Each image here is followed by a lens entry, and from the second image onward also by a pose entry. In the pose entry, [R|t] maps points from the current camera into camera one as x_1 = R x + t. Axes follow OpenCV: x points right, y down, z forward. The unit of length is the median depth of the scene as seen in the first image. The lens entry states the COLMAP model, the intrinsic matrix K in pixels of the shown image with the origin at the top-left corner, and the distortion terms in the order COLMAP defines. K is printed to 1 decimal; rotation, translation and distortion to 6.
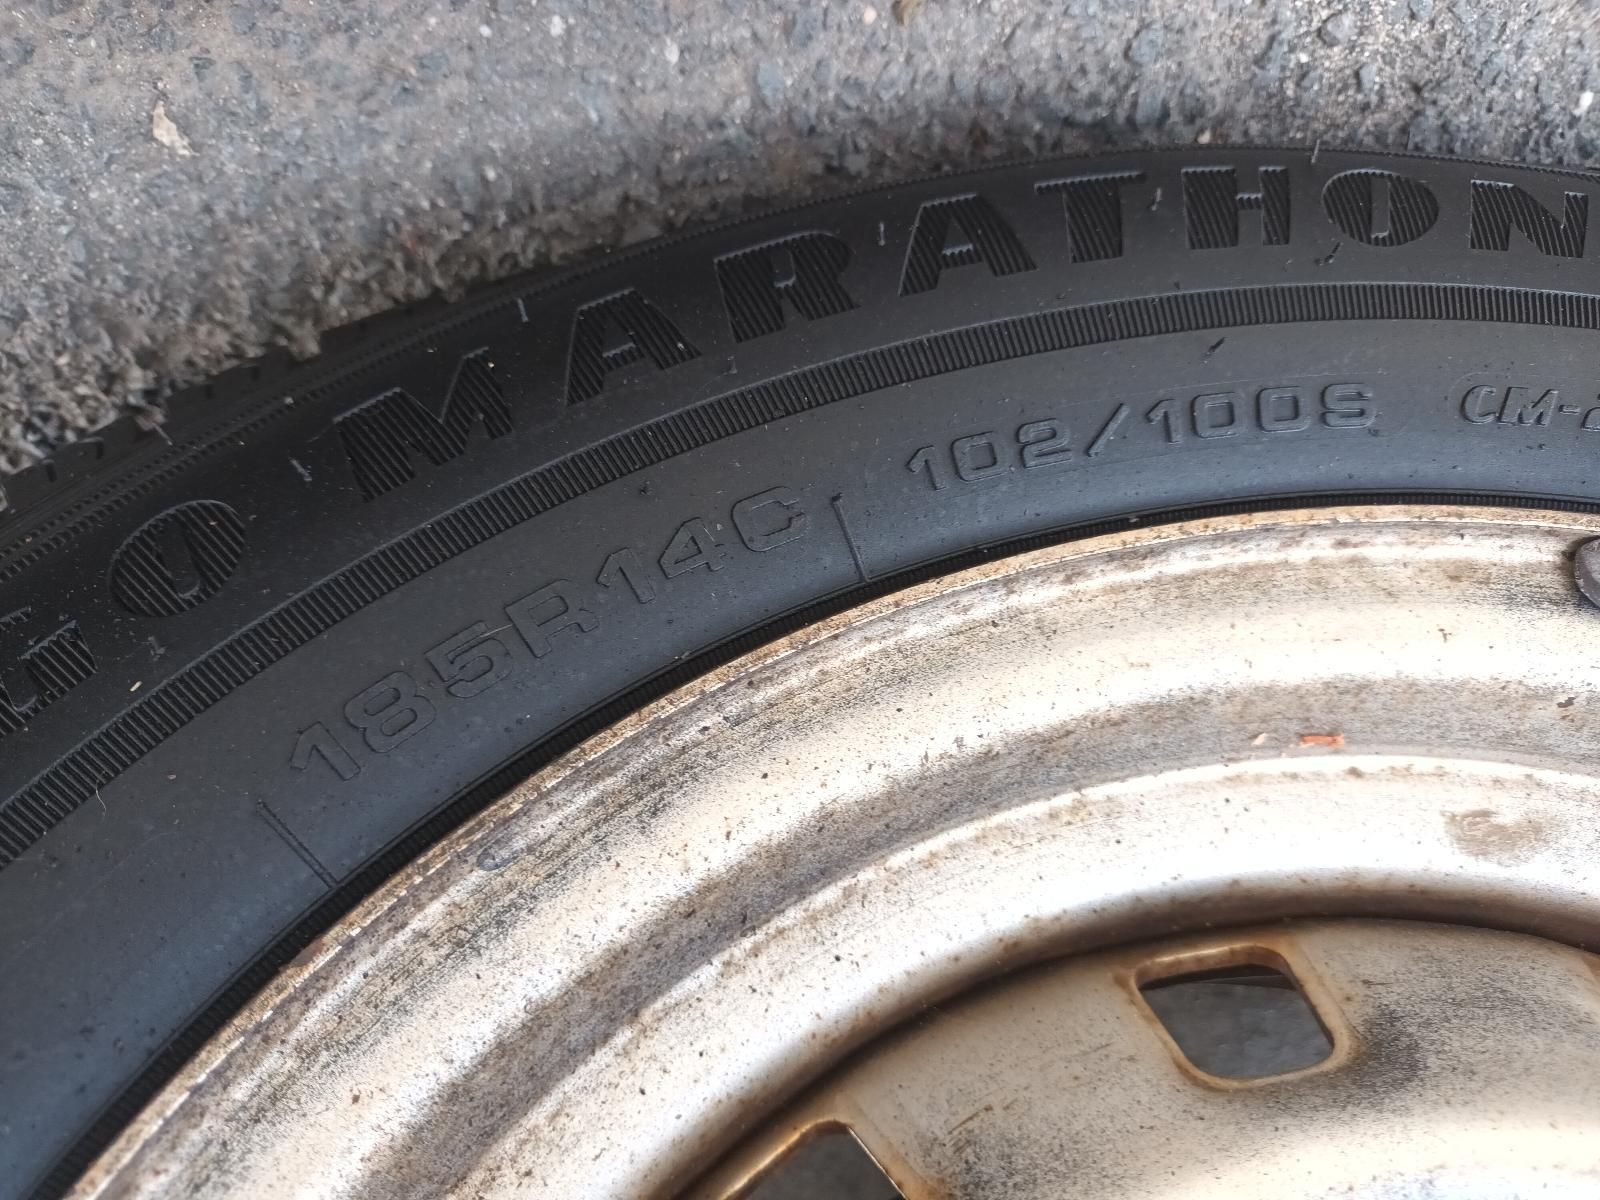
lens RADIAL K [[1276.3, 0, 799.6], [0, 1276.3, 599.3], [0, 0, 1]] dist [-0.031038, -0.004533]
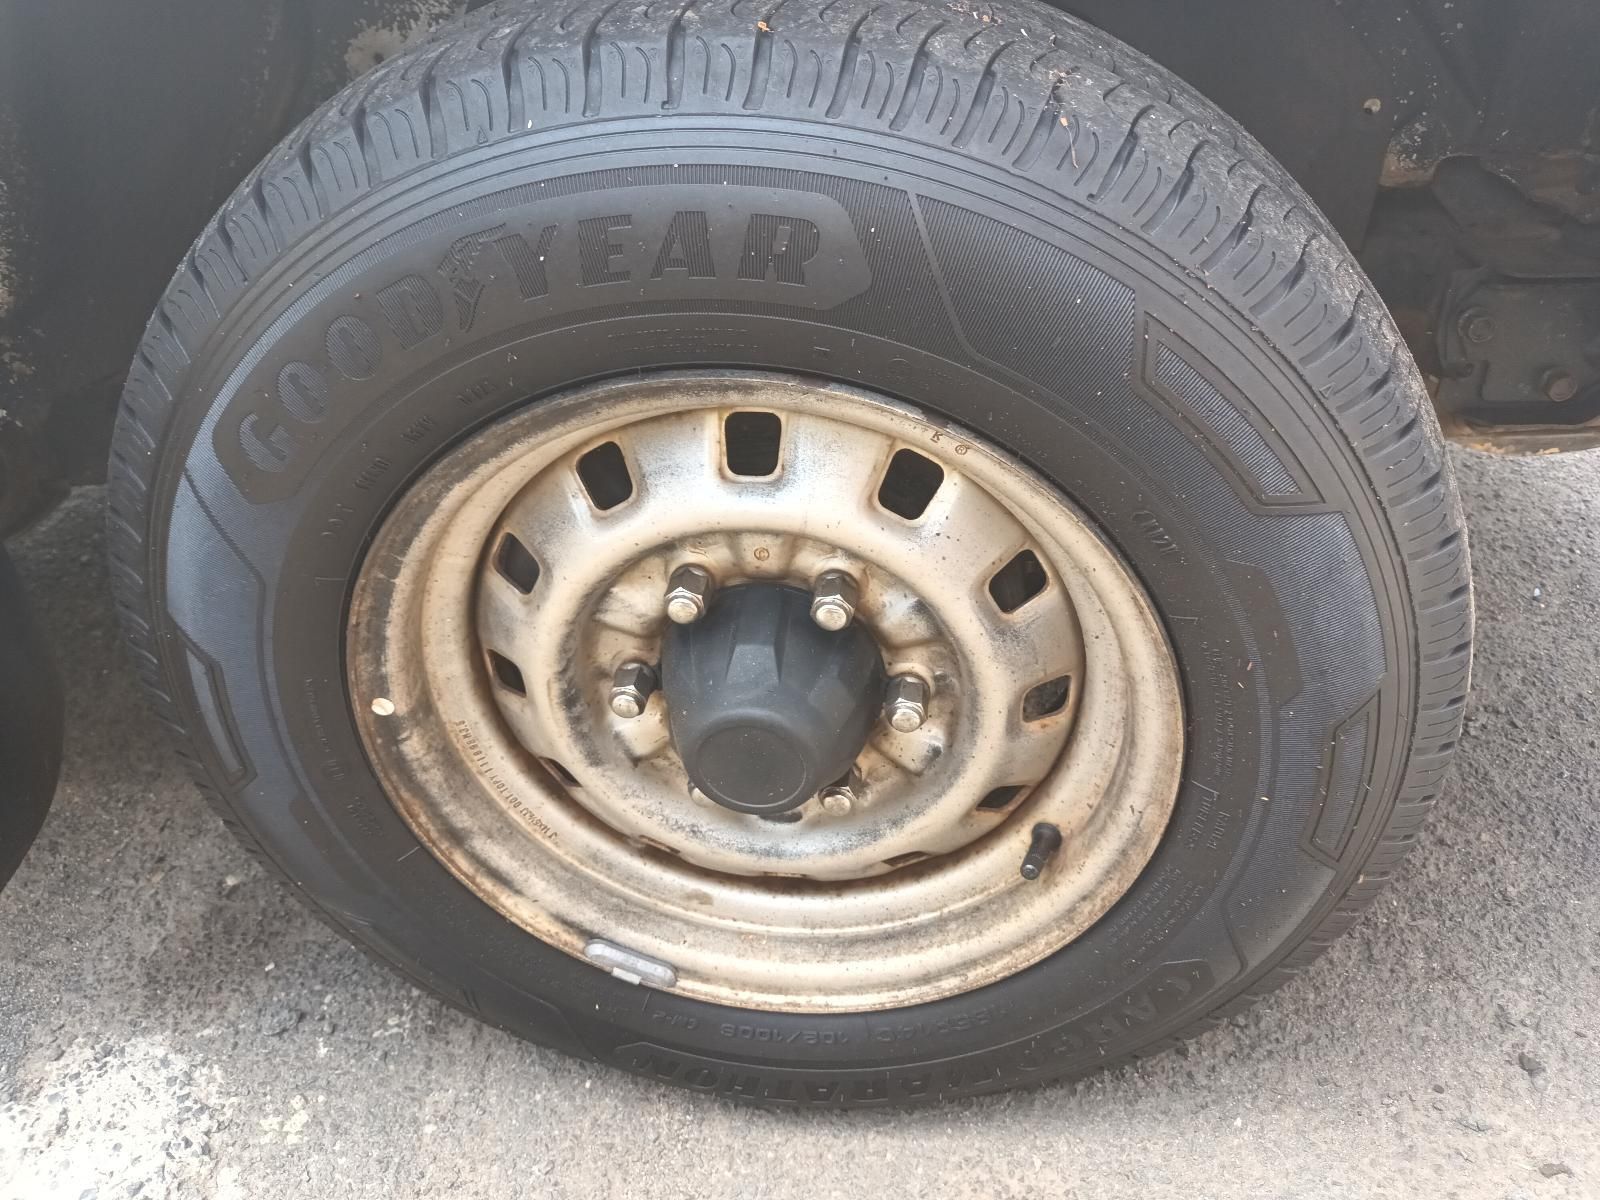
lens RADIAL K [[1221.7, 0, 822.2], [0, 1221.7, 600.4], [0, 0, 1]] dist [0.012259, -0.061881]
pose [[-0.983849, -0.176246, 0.031293, 0.242680], [0.176536, -0.984271, 0.006736, 1.020707], [0.029614, 0.012151, 0.999488, -2.383732]]
